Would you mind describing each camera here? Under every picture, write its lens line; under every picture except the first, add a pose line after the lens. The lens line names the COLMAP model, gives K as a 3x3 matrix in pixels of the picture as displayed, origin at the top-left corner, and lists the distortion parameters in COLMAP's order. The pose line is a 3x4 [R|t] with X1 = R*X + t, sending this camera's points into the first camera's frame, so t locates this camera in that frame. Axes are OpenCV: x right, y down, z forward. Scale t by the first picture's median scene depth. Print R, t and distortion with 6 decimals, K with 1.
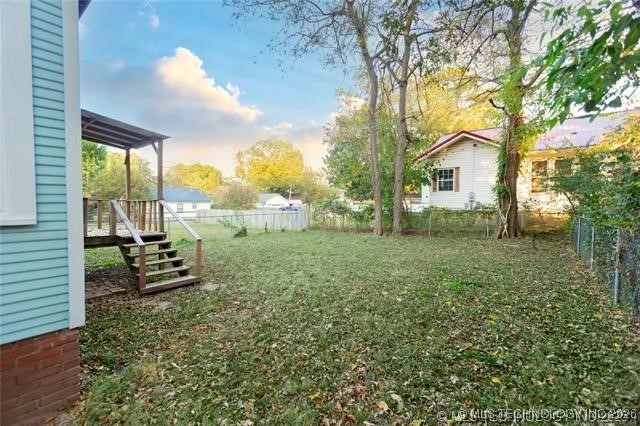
lens RADIAL K [[305.3, 0, 323.1], [0, 305.3, 216.2], [0, 0, 1]] dist [0.000664, 0.000399]
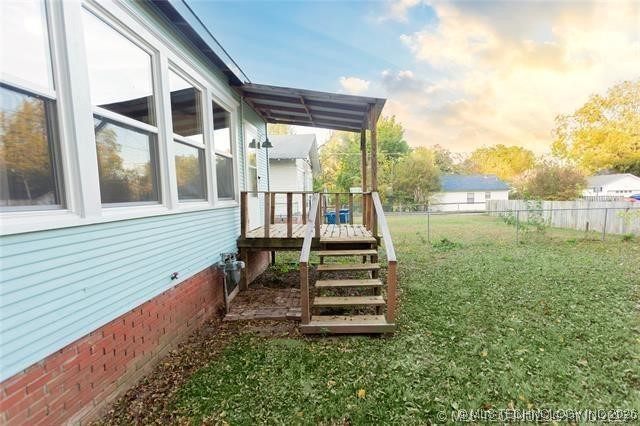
lens RADIAL K [[305.3, 0, 323.1], [0, 305.3, 216.2], [0, 0, 1]] dist [0.000664, 0.000399]
pose [[0.589625, 0.040056, -0.806683, -0.009894], [-0.010639, 0.999068, 0.041833, -0.011013], [0.807607, -0.016084, 0.589502, 0.213942]]
